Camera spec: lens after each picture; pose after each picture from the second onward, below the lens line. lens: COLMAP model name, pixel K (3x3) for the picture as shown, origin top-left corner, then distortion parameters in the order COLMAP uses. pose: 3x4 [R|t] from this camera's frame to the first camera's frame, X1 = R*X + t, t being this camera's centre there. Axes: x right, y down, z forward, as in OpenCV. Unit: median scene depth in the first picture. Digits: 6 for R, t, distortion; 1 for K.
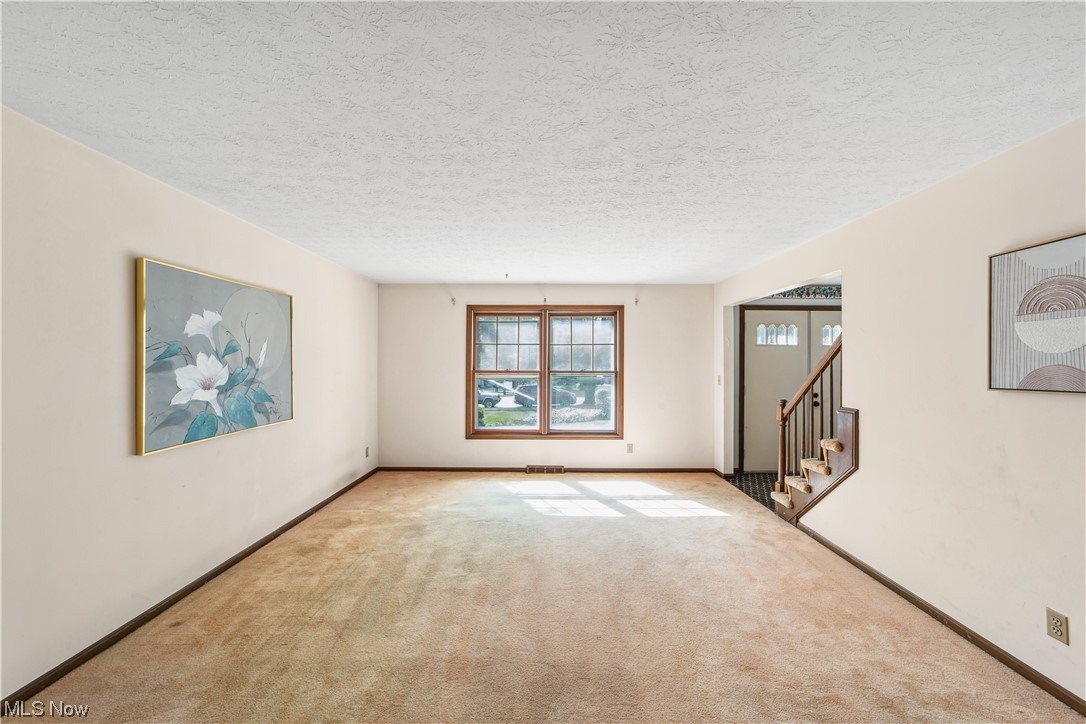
lens RADIAL K [[418.8, 0, 538.8], [0, 418.8, 361.1], [0, 0, 1]] dist [-0.008015, 0.002065]
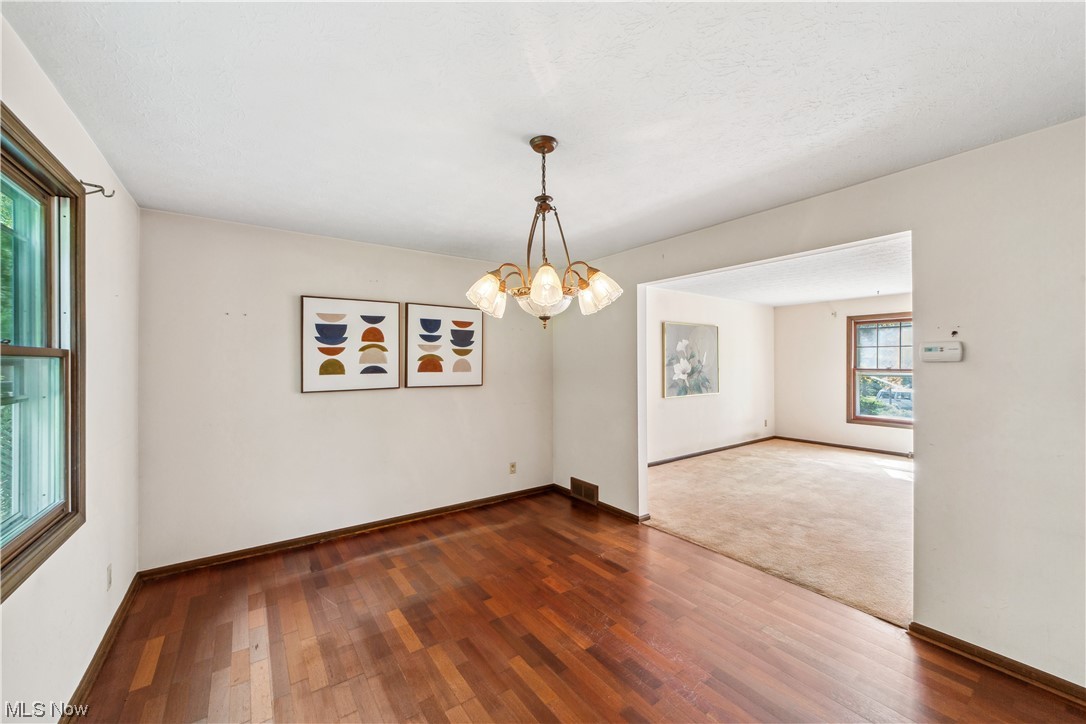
lens RADIAL K [[418.8, 0, 546.5], [0, 418.8, 364.1], [0, 0, 1]] dist [-0.008015, 0.002065]
pose [[0.603045, -0.002902, -0.797702, 0.379727], [0.005778, 0.999983, 0.000730, 0.004582], [0.797686, -0.005049, 0.603052, -0.643104]]
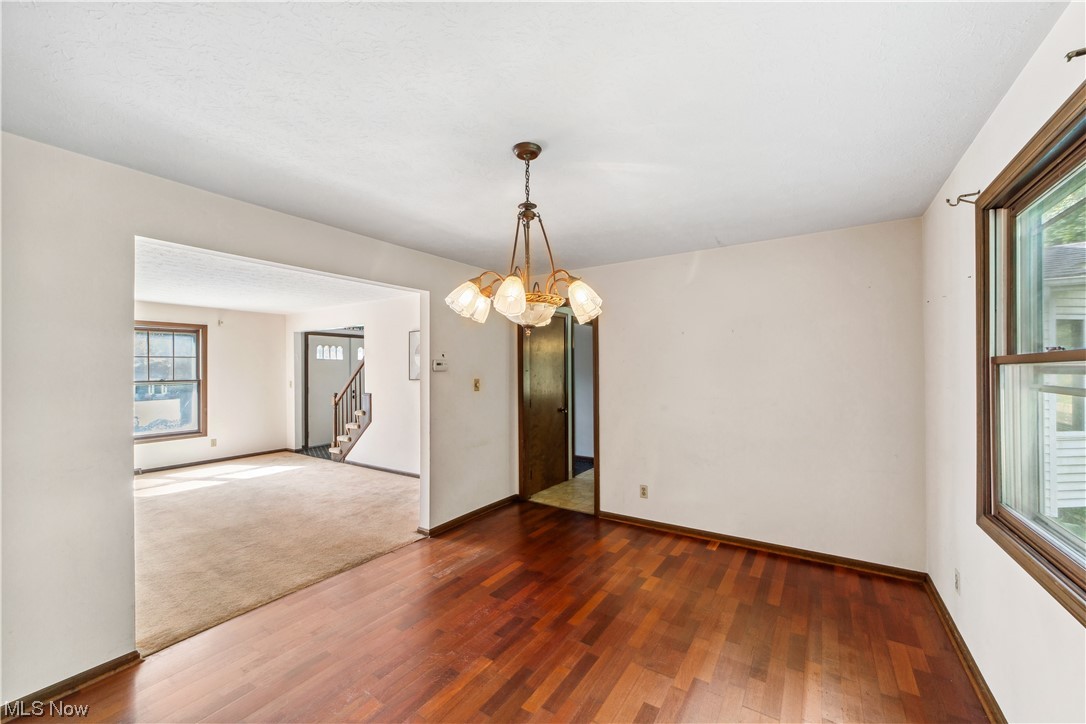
lens RADIAL K [[418.8, 0, 543.7], [0, 418.8, 365.0], [0, 0, 1]] dist [-0.008015, 0.002065]
pose [[0.535484, 0.001117, 0.844545, -0.396182], [0.009992, 0.999921, -0.007657, 0.000682], [-0.844486, 0.012539, 0.535430, -0.626232]]
